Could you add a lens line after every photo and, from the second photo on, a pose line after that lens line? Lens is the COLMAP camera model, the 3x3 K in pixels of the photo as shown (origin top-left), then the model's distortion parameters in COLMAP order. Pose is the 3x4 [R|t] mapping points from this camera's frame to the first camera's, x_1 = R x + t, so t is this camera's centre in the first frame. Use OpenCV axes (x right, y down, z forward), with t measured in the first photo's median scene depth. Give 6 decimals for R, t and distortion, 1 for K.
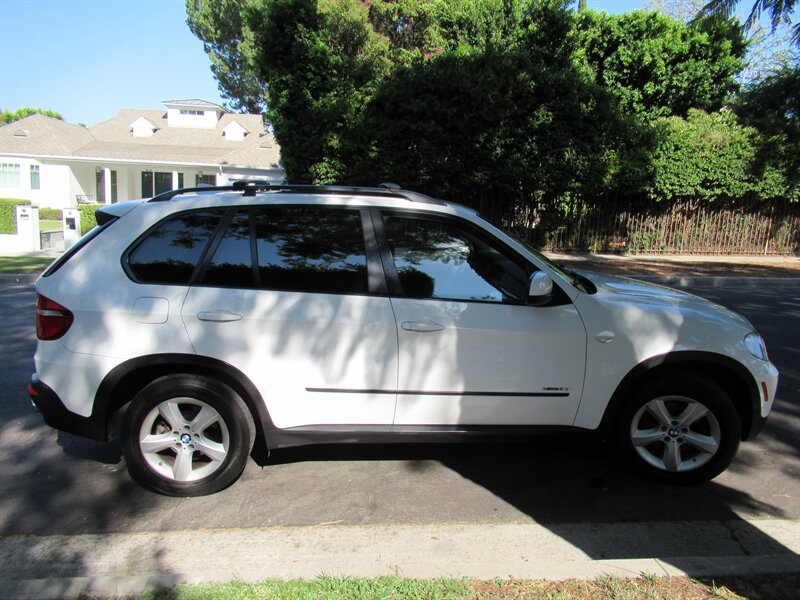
lens RADIAL K [[609.5, 0, 400.0], [0, 609.5, 300.0], [0, 0, 1]] dist [-0.024188, 0.009926]
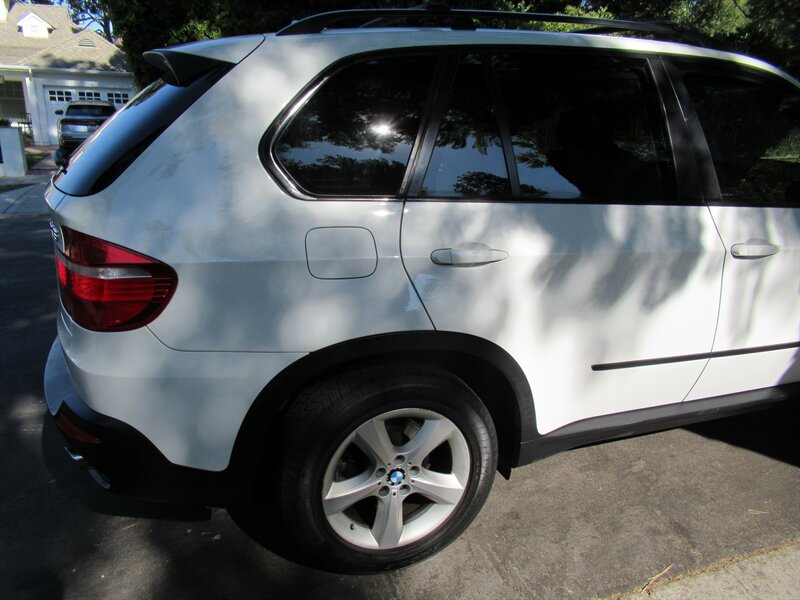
lens RADIAL K [[609.5, 0, 395.0], [0, 609.5, 306.8], [0, 0, 1]] dist [-0.006252, -0.000491]
pose [[0.963038, -0.088847, 0.254293, -0.092906], [0.052272, 0.987733, 0.147141, -0.002068], [-0.264247, -0.128410, 0.955869, 0.092458]]
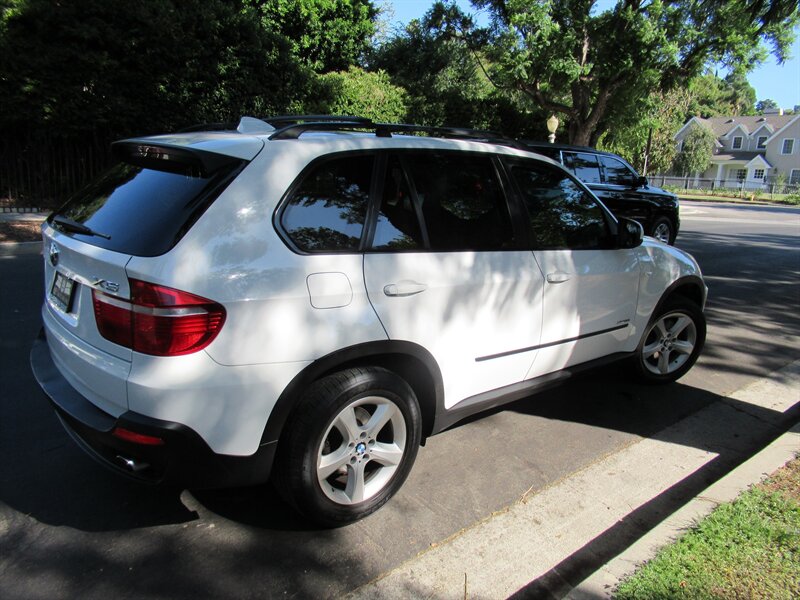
lens RADIAL K [[615.9, 0, 400.4], [0, 615.9, 305.2], [0, 0, 1]] dist [-0.067481, 0.072113]
pose [[0.805643, -0.124704, 0.579128, -0.143336], [0.075803, 0.991257, 0.107996, -0.007117], [-0.587532, -0.043106, 0.808052, 0.065155]]
